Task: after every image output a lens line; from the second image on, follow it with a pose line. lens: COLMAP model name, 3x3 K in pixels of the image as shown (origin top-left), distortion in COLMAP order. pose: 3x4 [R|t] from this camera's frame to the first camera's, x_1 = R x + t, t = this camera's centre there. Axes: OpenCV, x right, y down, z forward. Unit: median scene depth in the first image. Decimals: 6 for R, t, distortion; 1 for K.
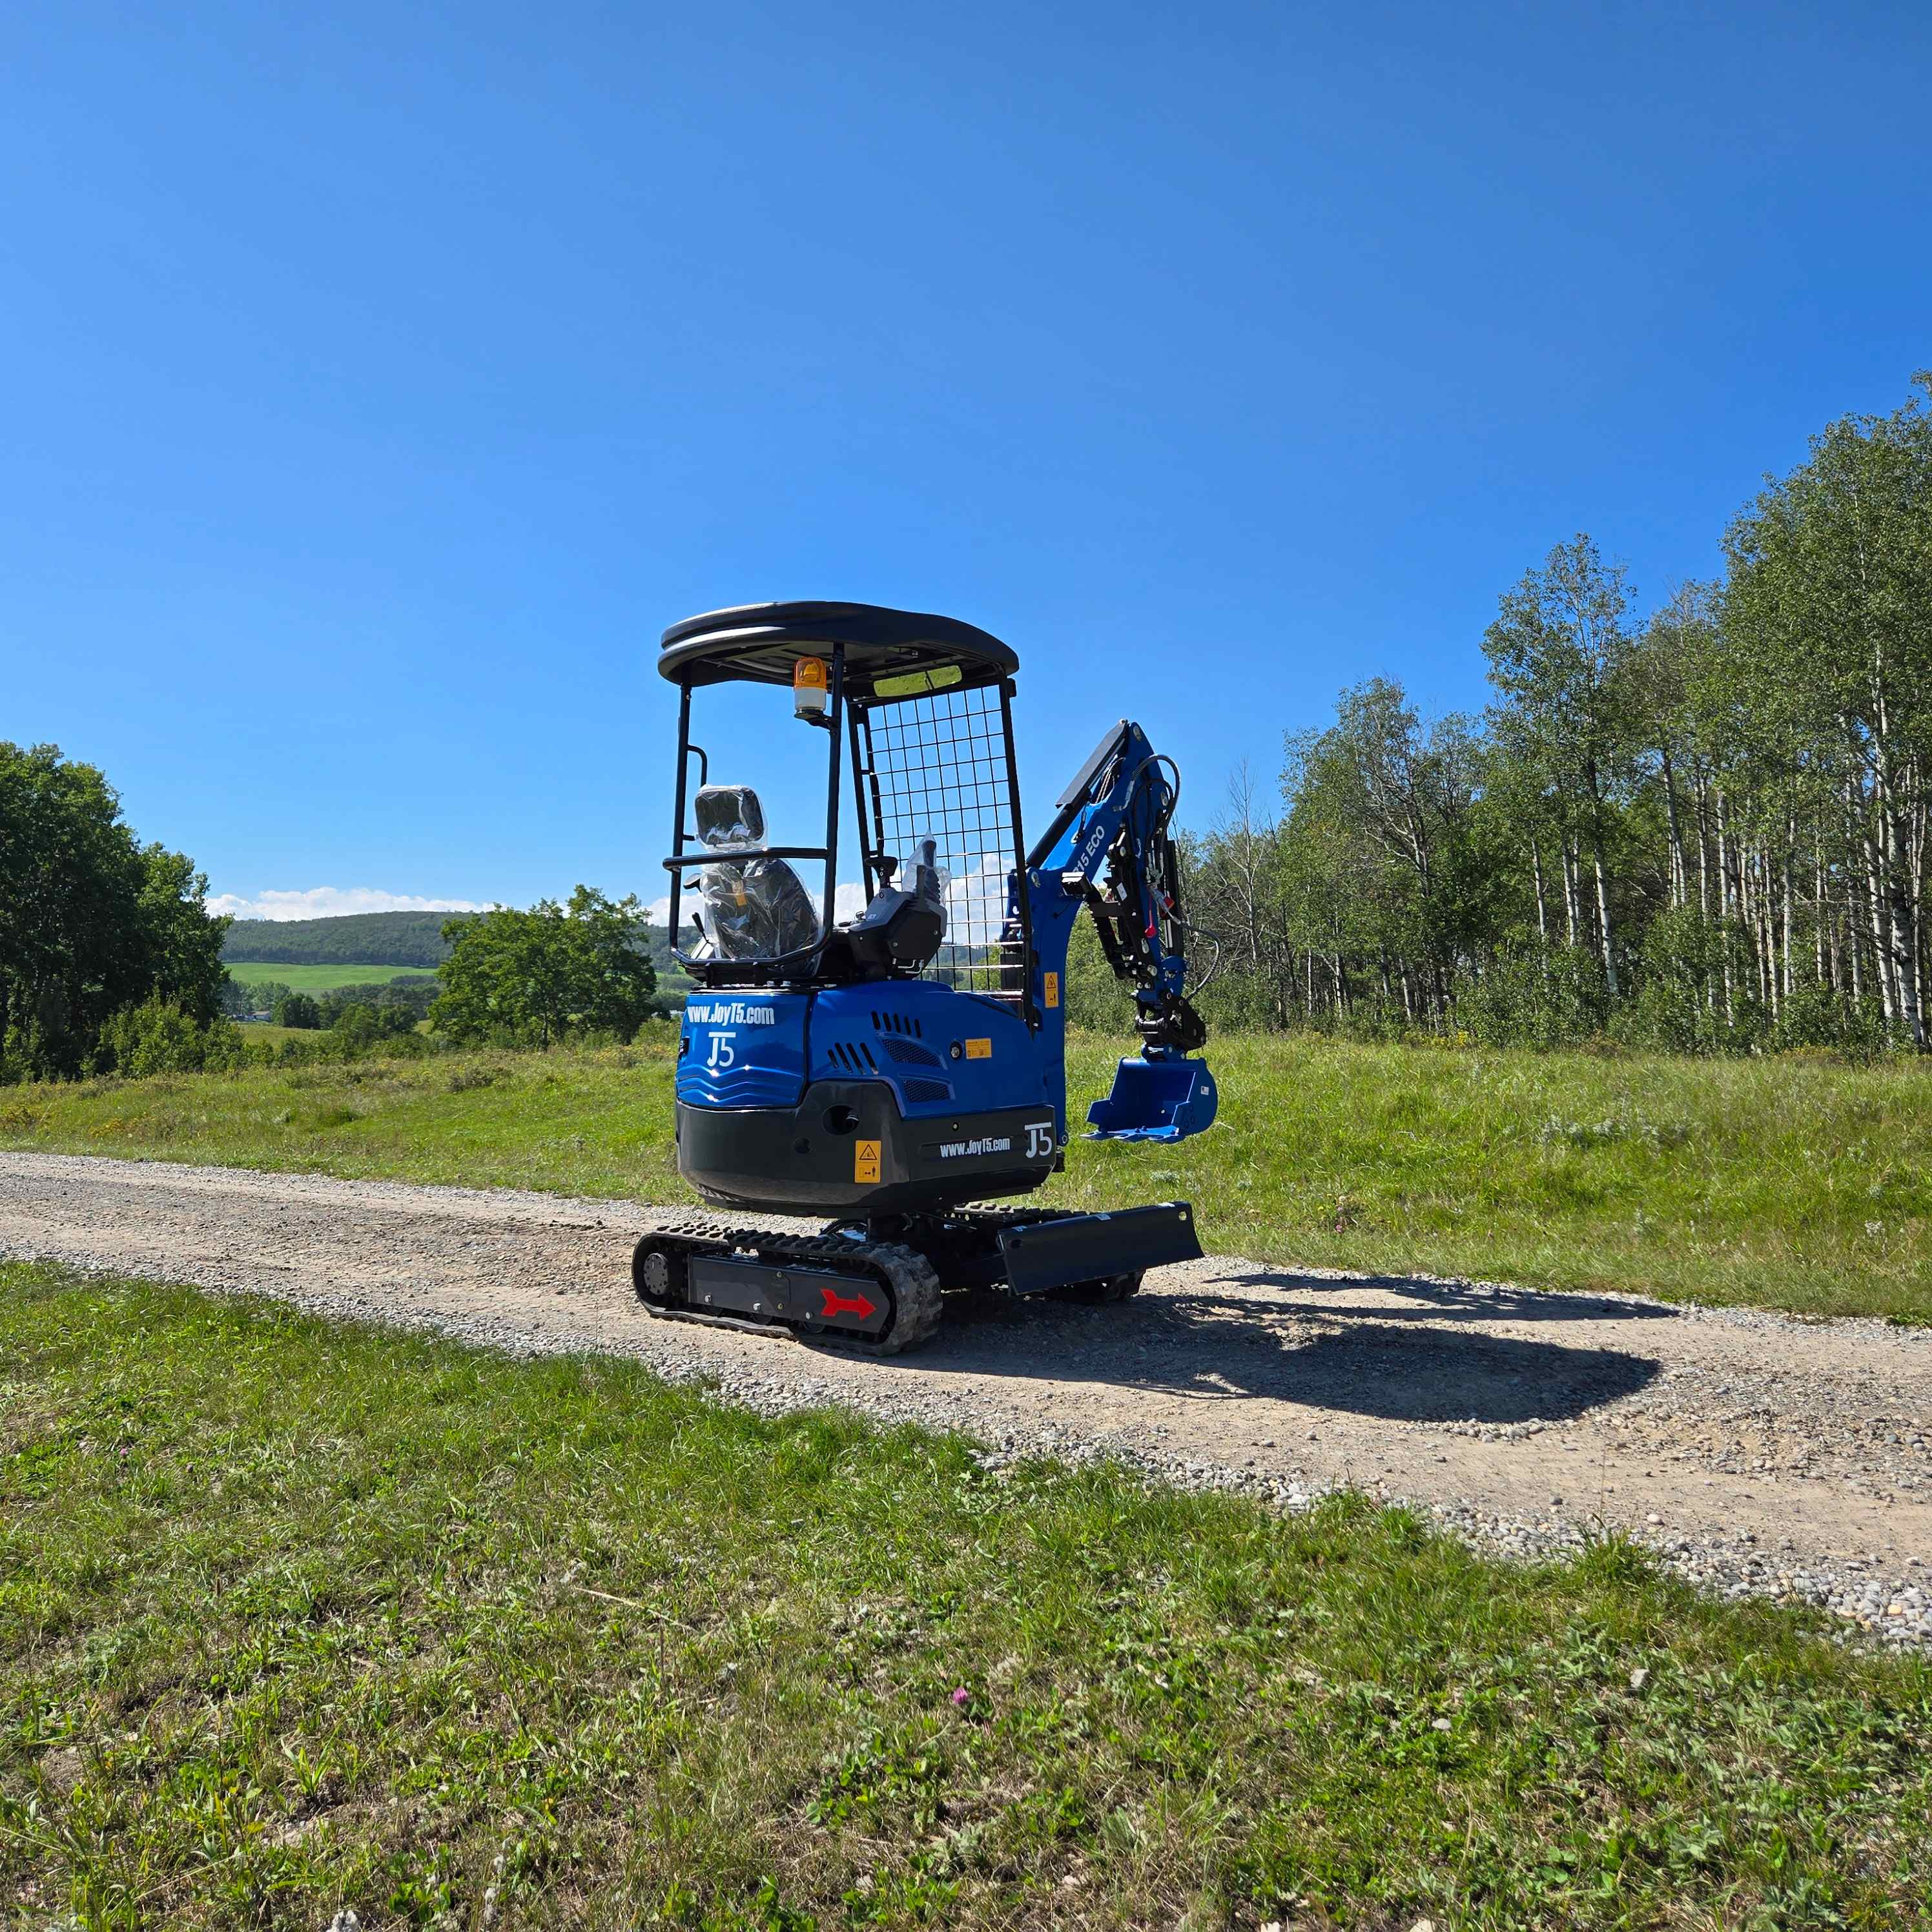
lens RADIAL K [[1684.3, 0, 961.7], [0, 1684.3, 948.4], [0, 0, 1]] dist [0.081277, -0.085192]
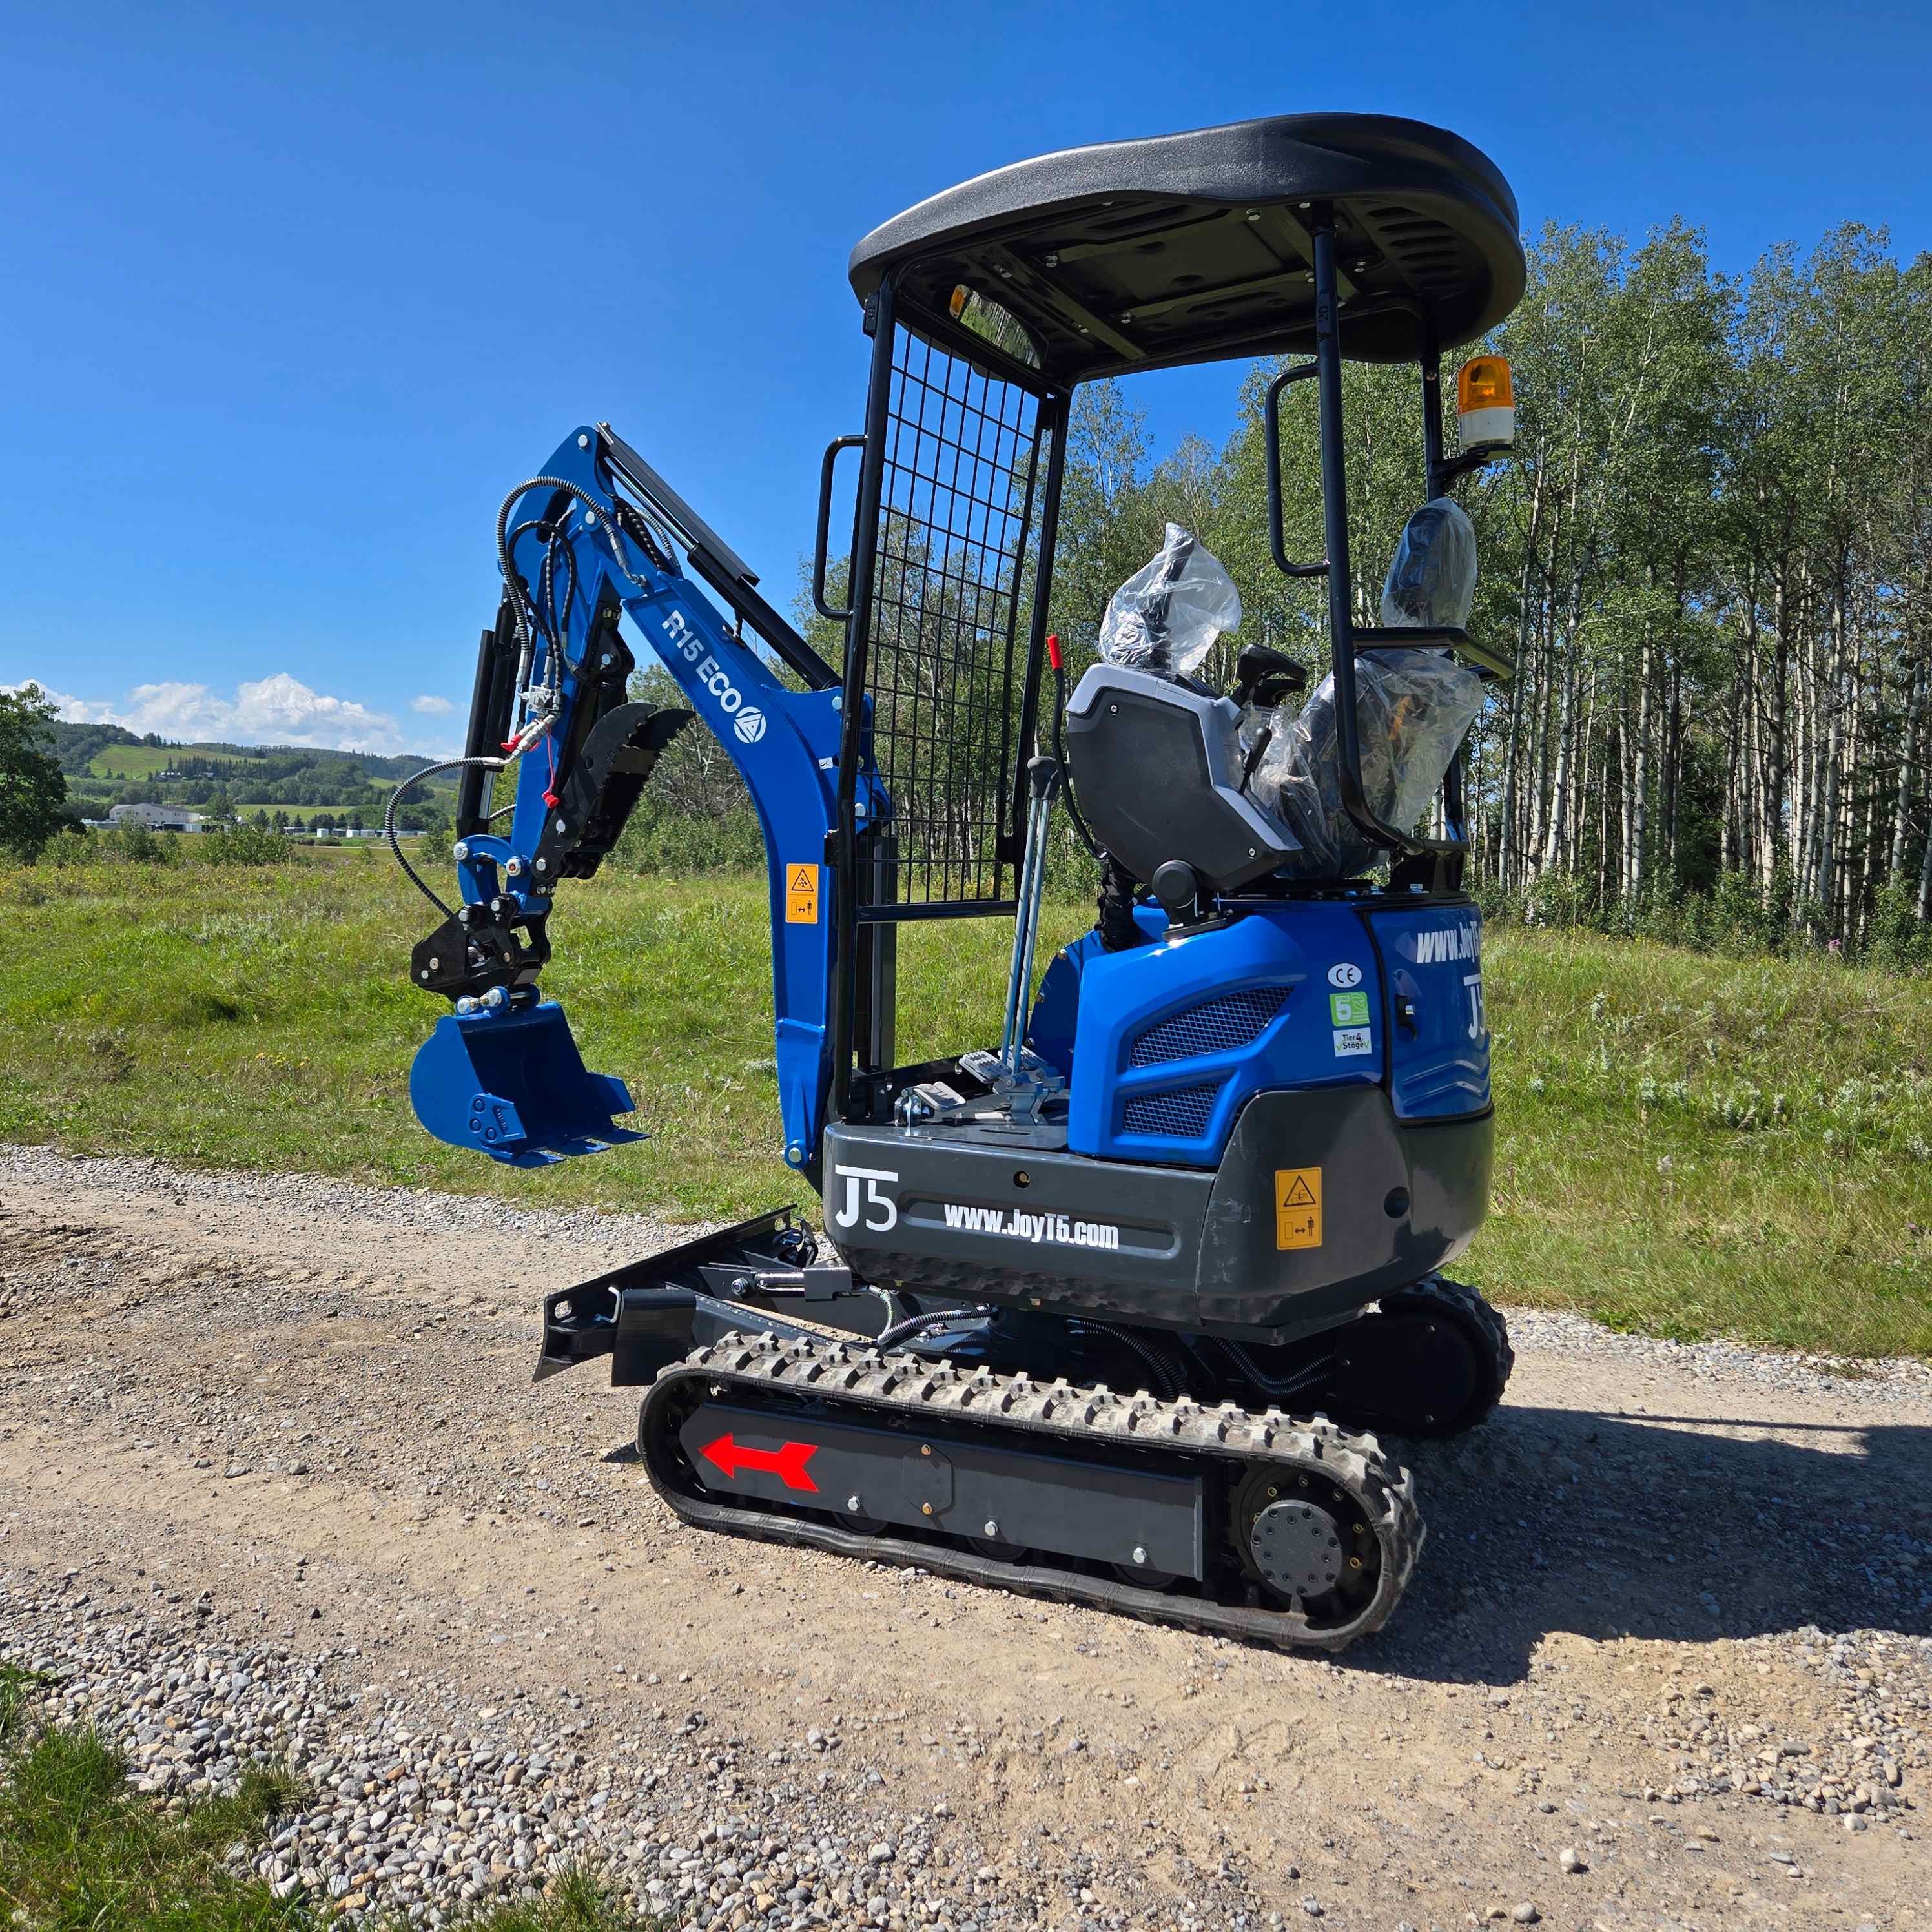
lens RADIAL K [[1685.6, 0, 958.6], [0, 1685.6, 967.5], [0, 0, 1]] dist [0.081563, -0.068405]
pose [[0.954988, 0.005311, 0.296597, -0.017081], [-0.038729, 0.993514, 0.106910, -0.003818], [-0.294105, -0.113584, 0.949000, 0.081637]]
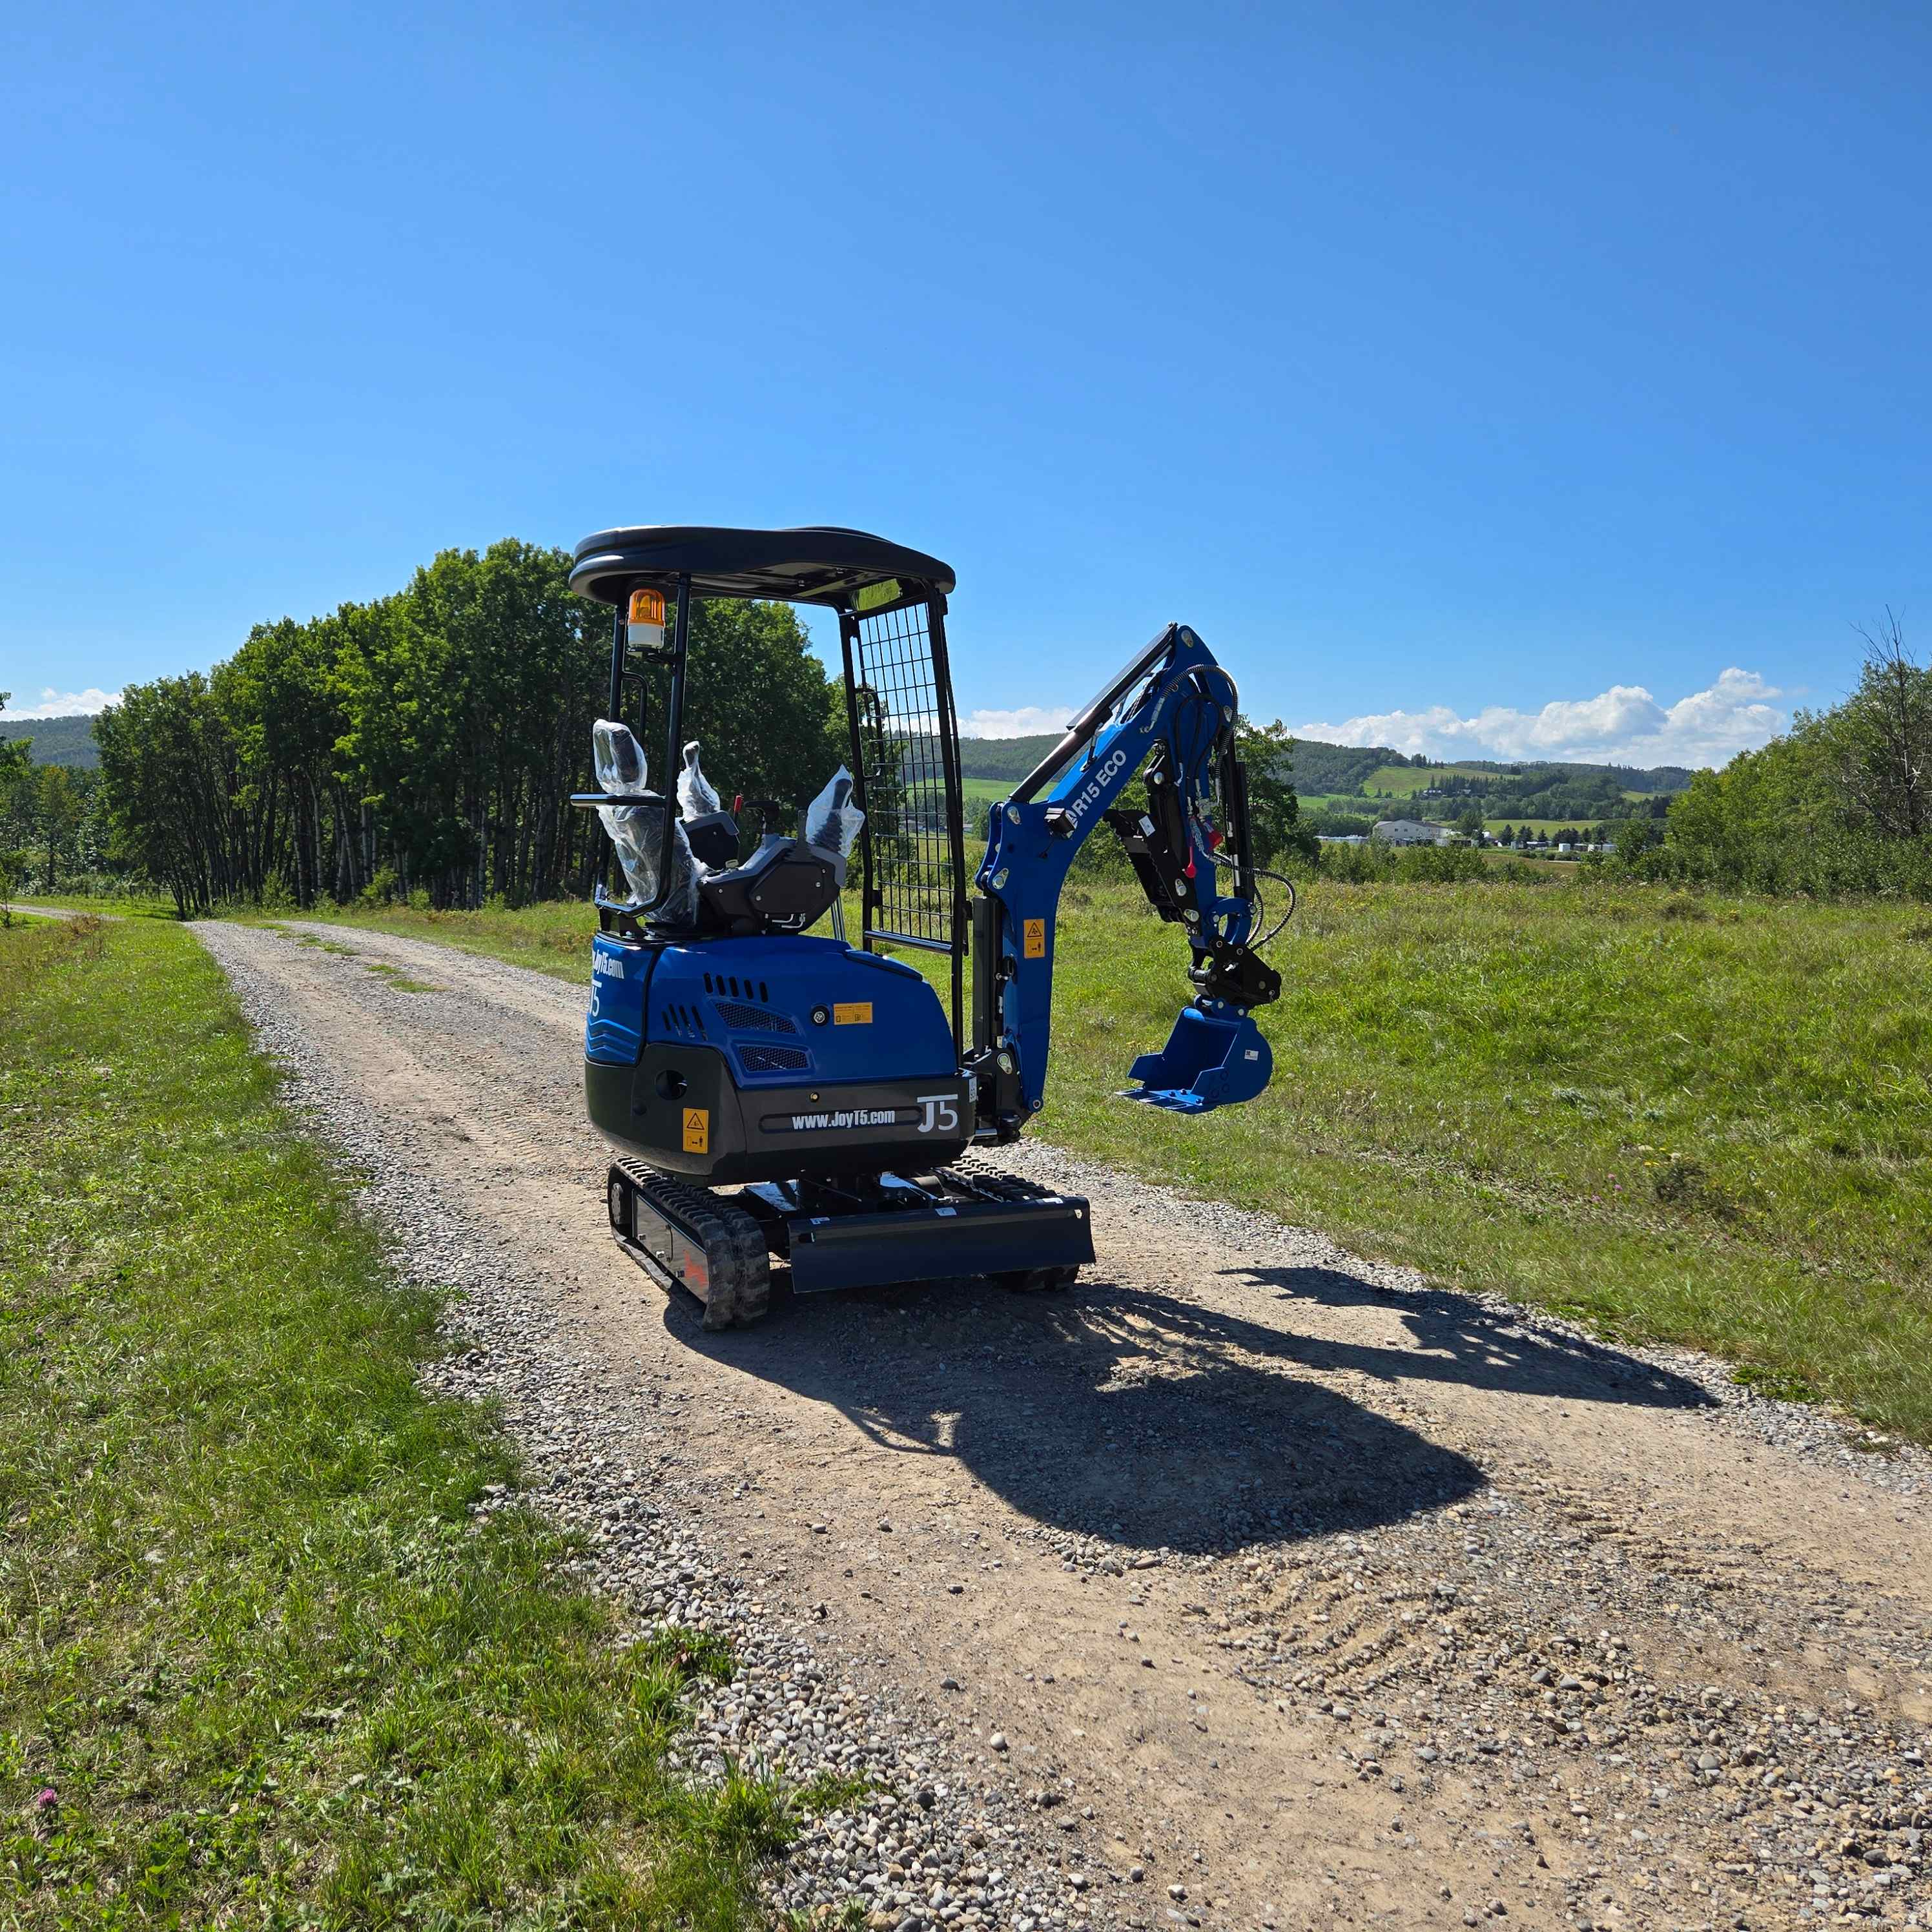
lens RADIAL K [[1694.9, 0, 969.6], [0, 1694.9, 962.9], [0, 0, 1]] dist [0.084502, -0.076323]
pose [[0.924603, 0.061063, -0.376006, 0.076538], [-0.018489, 0.993099, 0.115814, -0.014042], [0.380483, -0.100130, 0.919351, 0.032793]]
